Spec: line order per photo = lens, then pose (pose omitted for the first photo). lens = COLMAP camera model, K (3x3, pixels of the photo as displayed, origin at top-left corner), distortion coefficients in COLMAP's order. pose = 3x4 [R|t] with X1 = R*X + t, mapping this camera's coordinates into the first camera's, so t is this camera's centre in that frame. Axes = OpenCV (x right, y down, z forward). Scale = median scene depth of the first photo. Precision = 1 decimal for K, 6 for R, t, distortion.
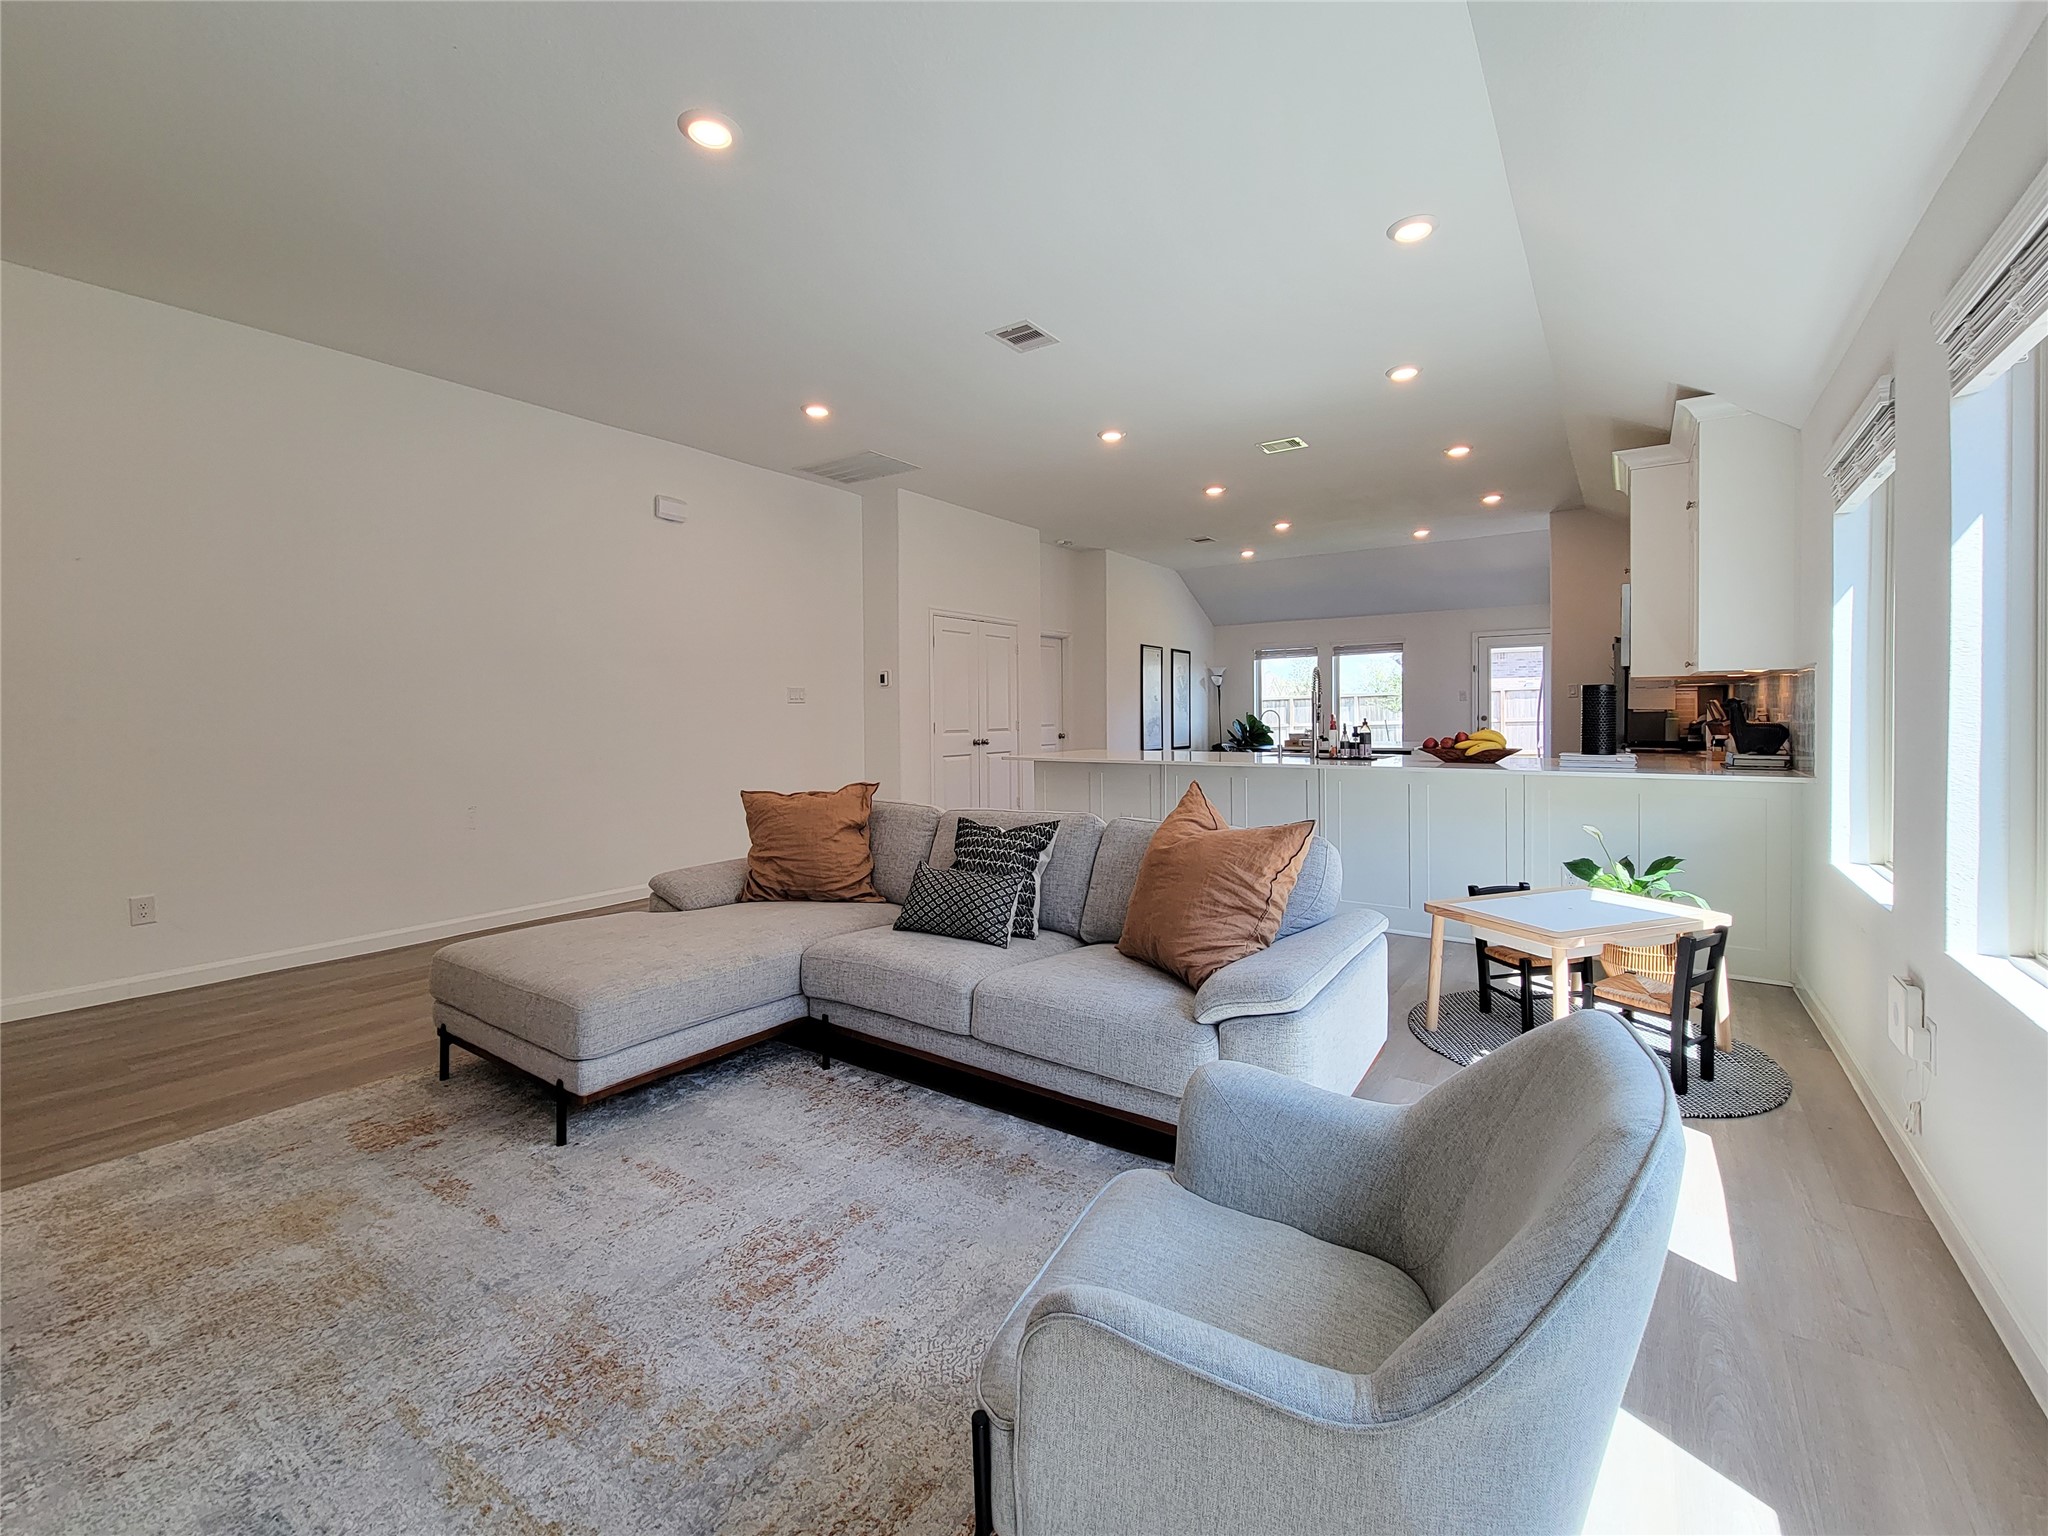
lens RADIAL K [[836.6, 0, 1026.4], [0, 836.6, 736.6], [0, 0, 1]] dist [-0.000768, -0.000774]
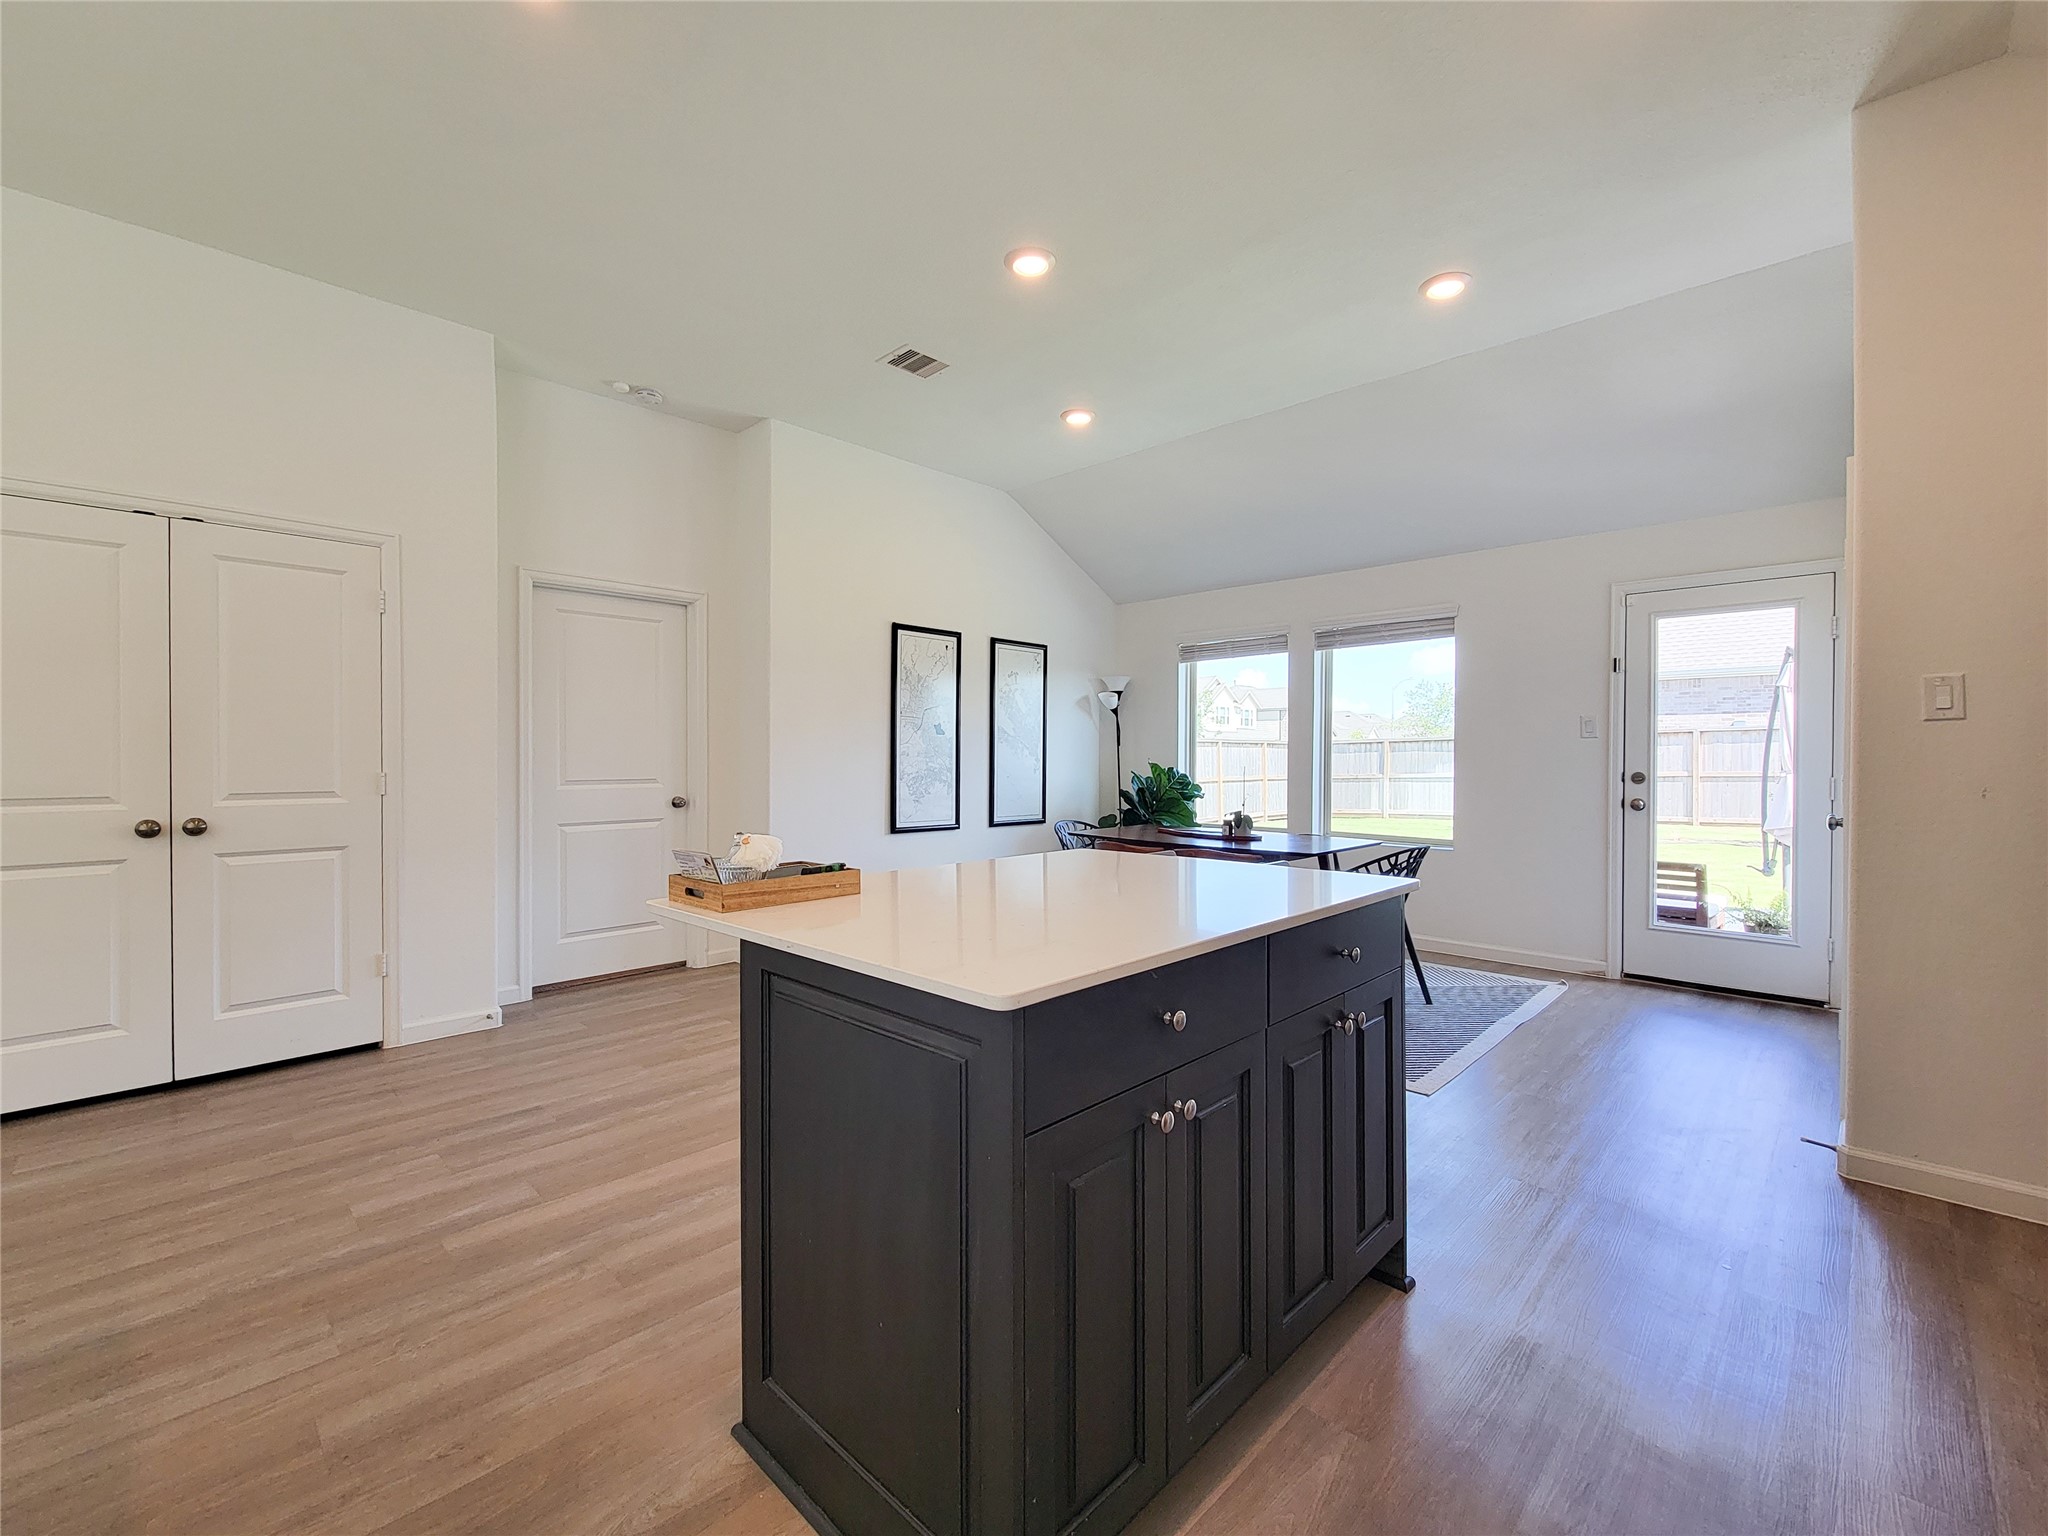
lens RADIAL K [[858.8, 0, 1016.1], [0, 858.8, 768.8], [0, 0, 1]] dist [0.001055, -0.000862]
pose [[0.987586, 0.012794, -0.156555, 0.299299], [-0.014762, 0.999826, -0.011416, -0.017140], [0.156382, 0.013585, 0.987603, 0.510521]]
